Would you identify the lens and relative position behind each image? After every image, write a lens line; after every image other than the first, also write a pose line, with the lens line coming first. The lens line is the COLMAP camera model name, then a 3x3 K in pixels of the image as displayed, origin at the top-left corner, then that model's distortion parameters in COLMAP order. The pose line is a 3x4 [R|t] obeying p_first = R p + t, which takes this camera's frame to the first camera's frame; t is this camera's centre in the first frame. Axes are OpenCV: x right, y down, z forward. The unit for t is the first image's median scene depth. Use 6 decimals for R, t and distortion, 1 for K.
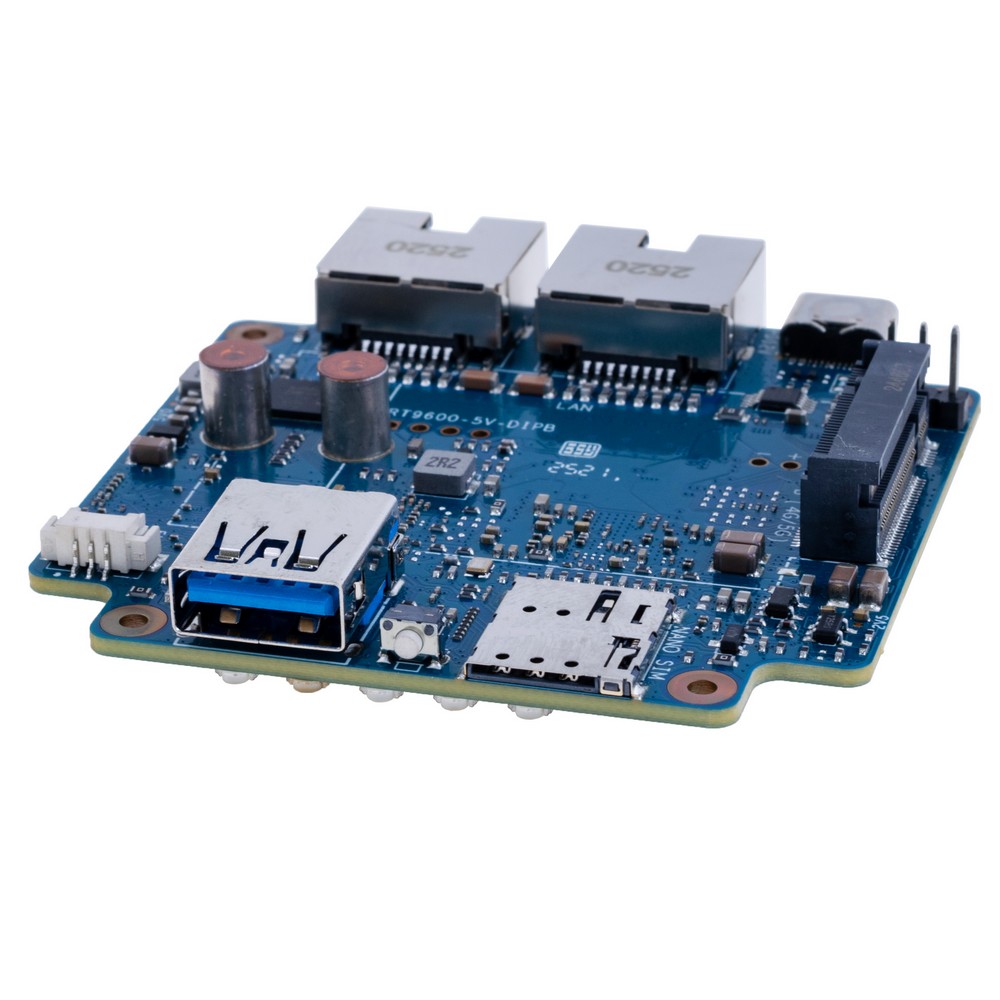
lens RADIAL K [[3978.6, 0, 521.7], [0, 3978.6, 500.0], [0, 0, 1]] dist [0.087257, 3.093292]
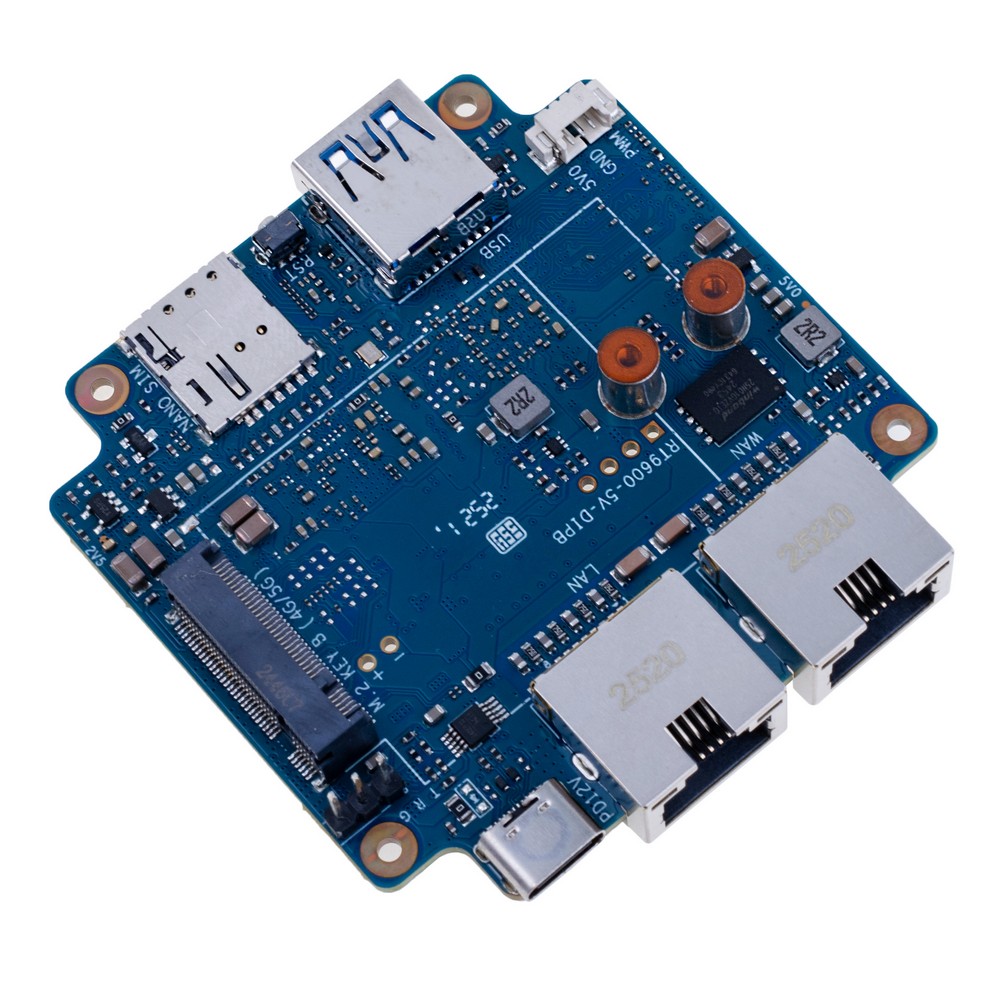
lens RADIAL K [[3978.6, 0, 521.7], [0, 3978.6, 500.0], [0, 0, 1]] dist [0.087257, 3.093292]
pose [[-0.561885, 0.787556, -0.253062, 0.311193], [-0.291946, 0.097439, 0.951459, -1.167911], [0.773985, 0.608490, 0.175174, 0.872299]]
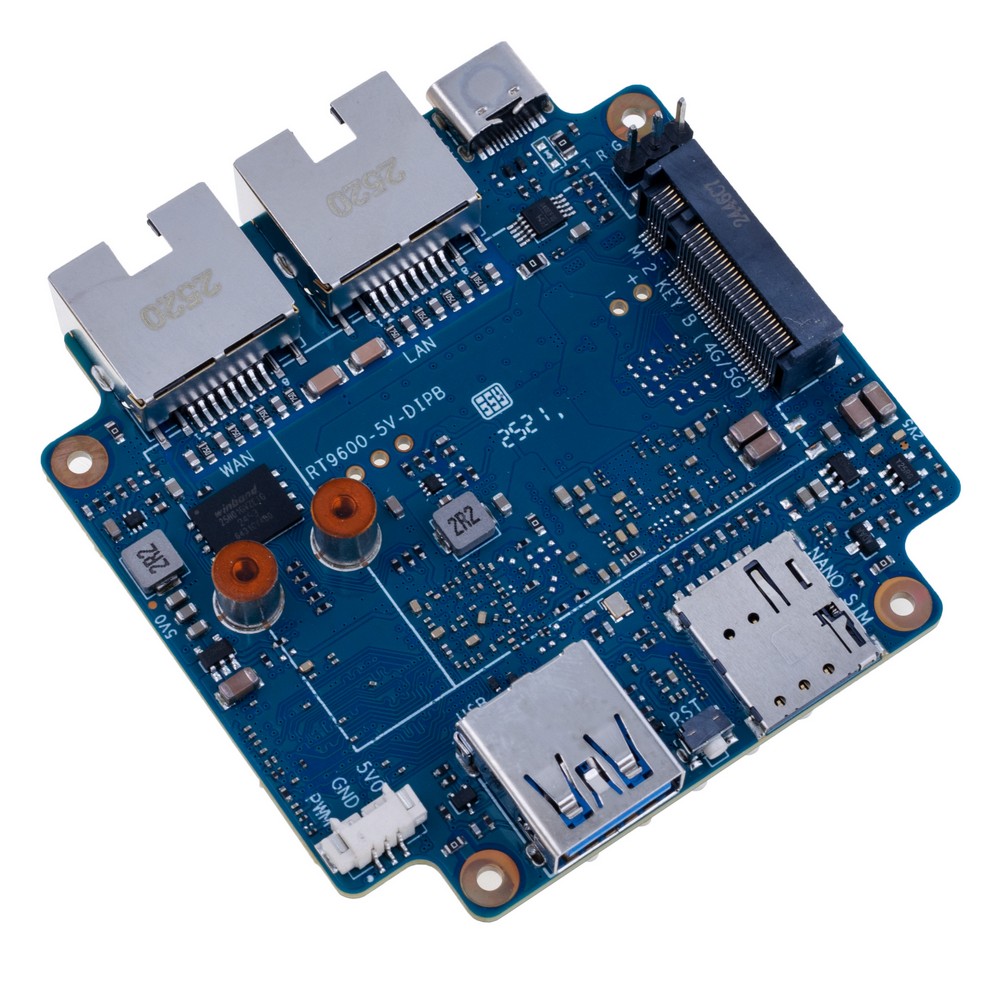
lens RADIAL K [[3978.6, 0, 521.7], [0, 3978.6, 500.0], [0, 0, 1]] dist [0.087257, 3.093292]
pose [[0.637777, -0.704254, 0.311876, -0.370699], [0.319154, 0.610159, 0.725153, -0.856607], [-0.700986, -0.362949, 0.613911, 0.339137]]
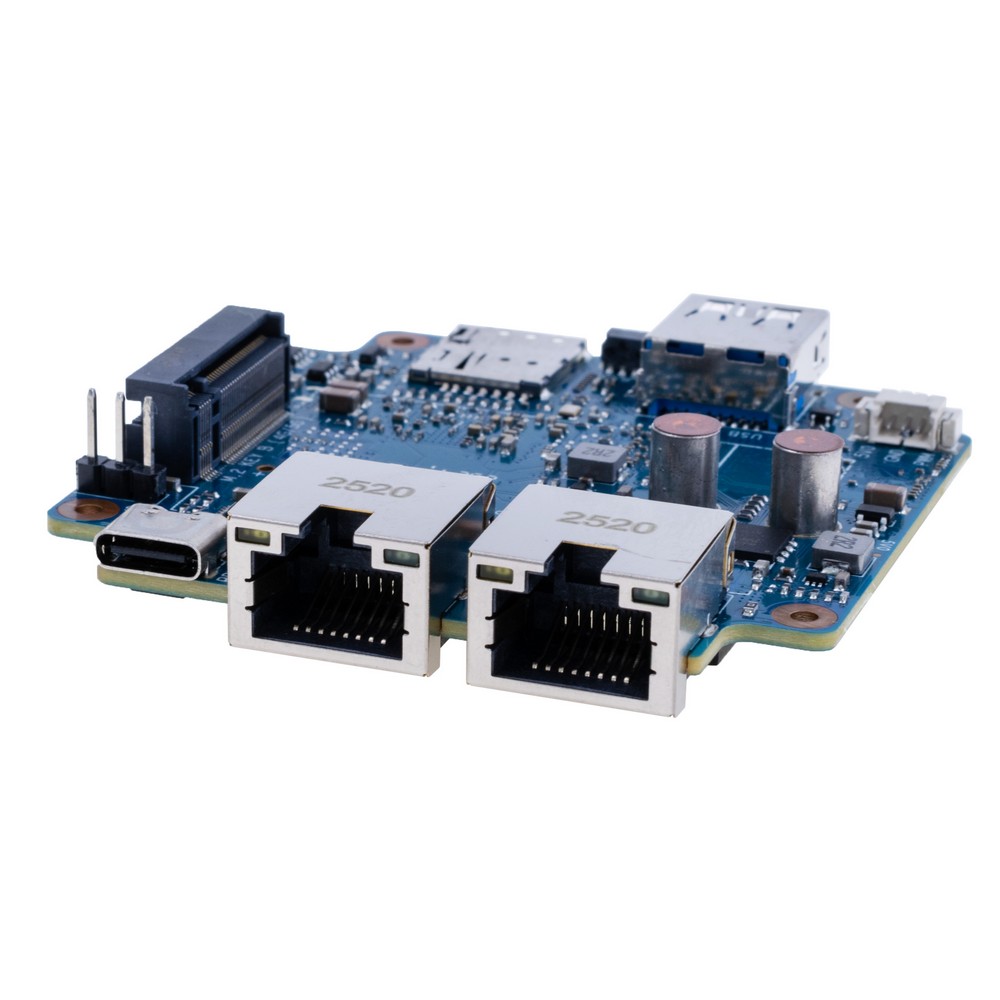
lens RADIAL K [[3978.6, 0, 521.7], [0, 3978.6, 500.0], [0, 0, 1]] dist [0.087257, 3.093292]
pose [[-0.998116, -0.023128, 0.056825, -0.063662], [0.025345, 0.688048, 0.725223, -0.816712], [-0.055871, 0.725297, -0.686166, 1.850114]]
